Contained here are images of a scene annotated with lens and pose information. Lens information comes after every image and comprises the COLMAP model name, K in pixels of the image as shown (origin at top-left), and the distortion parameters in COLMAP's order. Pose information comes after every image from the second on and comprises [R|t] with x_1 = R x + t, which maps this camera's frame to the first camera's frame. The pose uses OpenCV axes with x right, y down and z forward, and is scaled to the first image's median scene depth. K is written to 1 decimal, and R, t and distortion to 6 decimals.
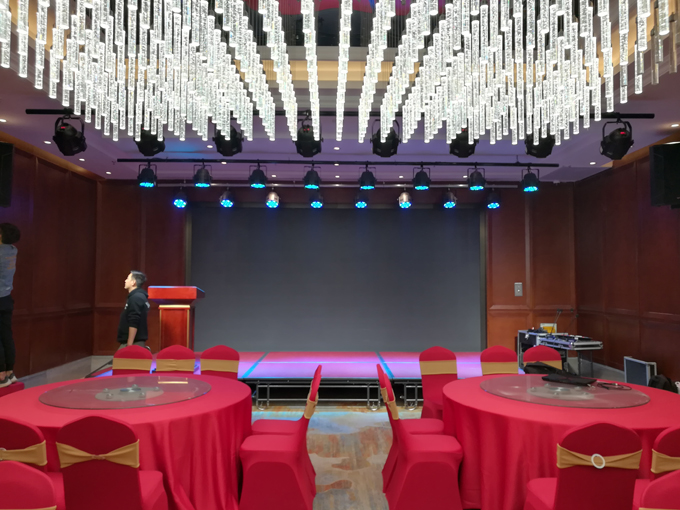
lens RADIAL K [[517.8, 0, 339.8], [0, 517.8, 265.4], [0, 0, 1]] dist [0.062588, 0.000040]
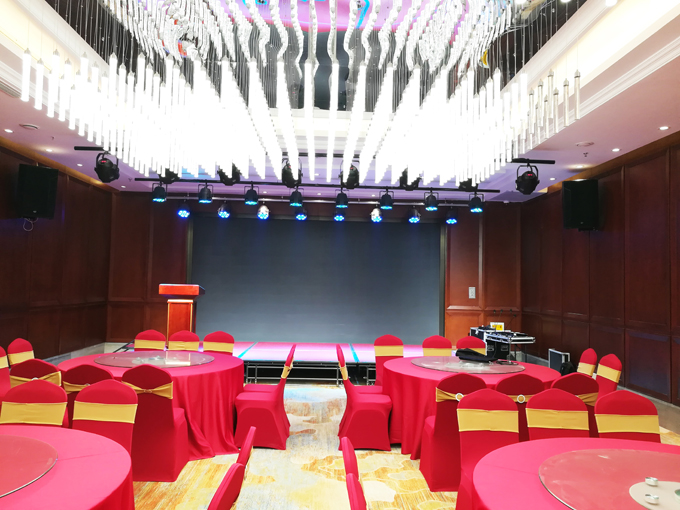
lens RADIAL K [[517.8, 0, 339.8], [0, 517.8, 265.4], [0, 0, 1]] dist [0.062588, 0.000040]
pose [[0.999646, 0.020441, 0.017042, 0.031726], [-0.020391, 0.999787, -0.003141, -0.007845], [-0.017103, 0.002792, 0.999850, -0.217478]]
